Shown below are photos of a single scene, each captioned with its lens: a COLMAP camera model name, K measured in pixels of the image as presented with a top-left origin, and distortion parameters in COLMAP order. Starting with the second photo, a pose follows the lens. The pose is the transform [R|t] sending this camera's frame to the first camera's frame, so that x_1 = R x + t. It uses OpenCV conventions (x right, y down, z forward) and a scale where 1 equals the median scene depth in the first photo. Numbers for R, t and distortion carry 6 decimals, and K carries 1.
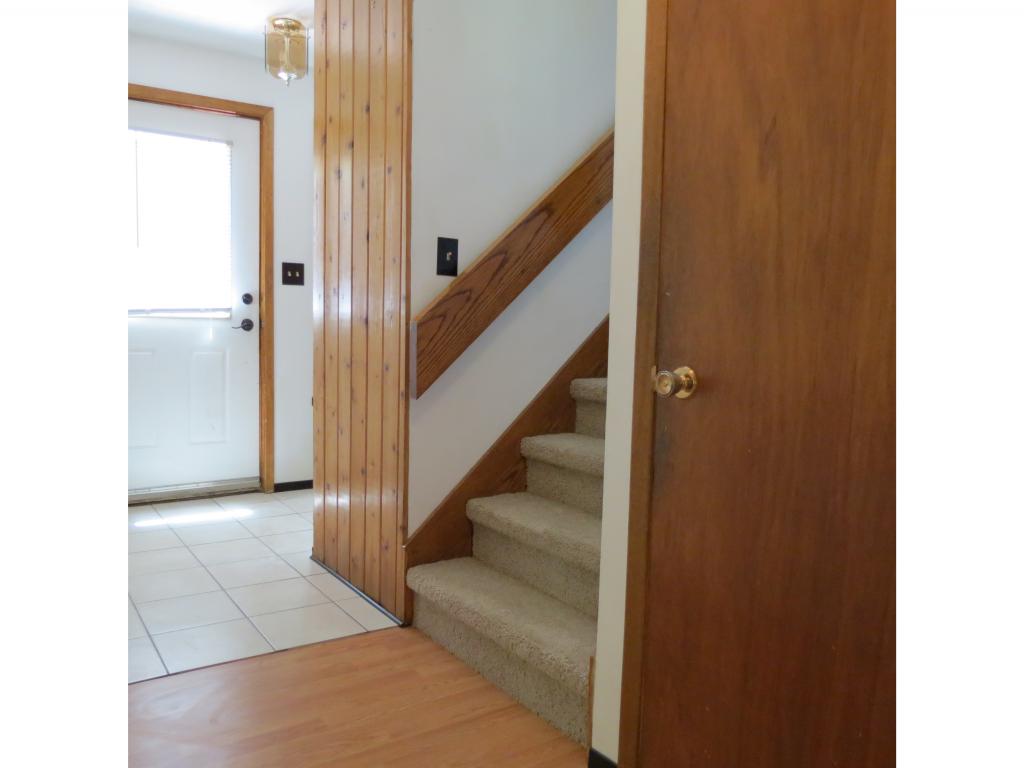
lens RADIAL K [[754.2, 0, 513.5], [0, 754.2, 385.0], [0, 0, 1]] dist [-0.034833, 0.006826]
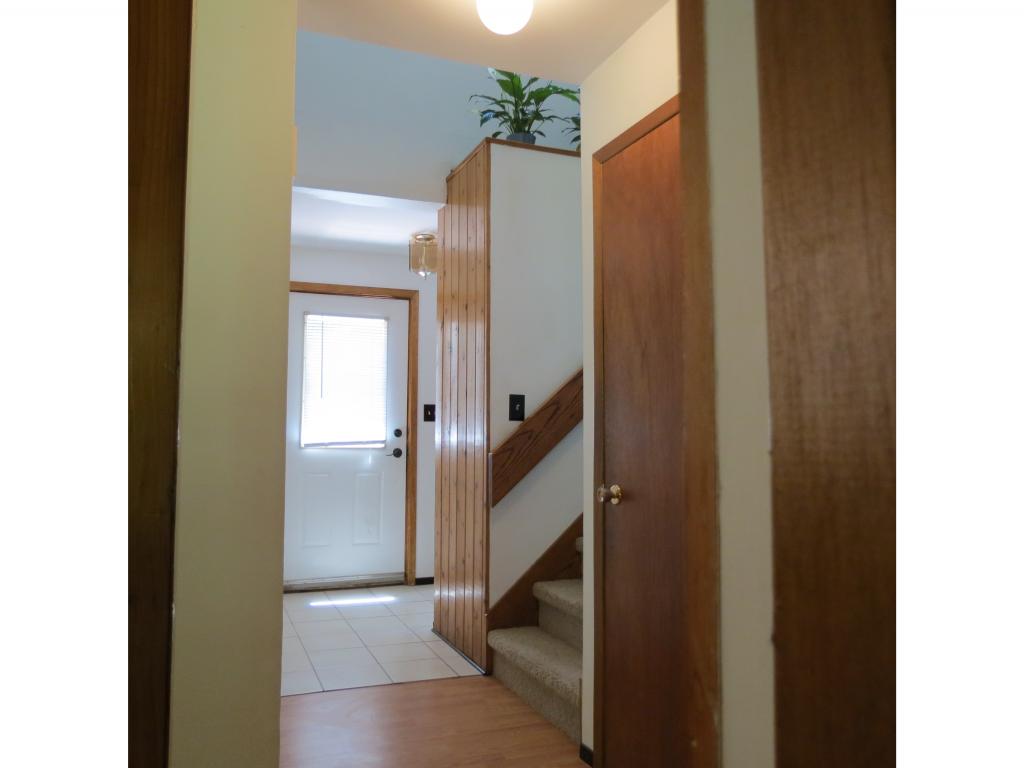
lens RADIAL K [[754.2, 0, 511.1], [0, 754.2, 382.7], [0, 0, 1]] dist [-0.034833, 0.006826]
pose [[0.974381, -0.034742, -0.222204, 0.211868], [-0.000504, 0.987657, -0.156632, 0.007696], [0.224903, 0.152731, 0.962337, -0.373597]]
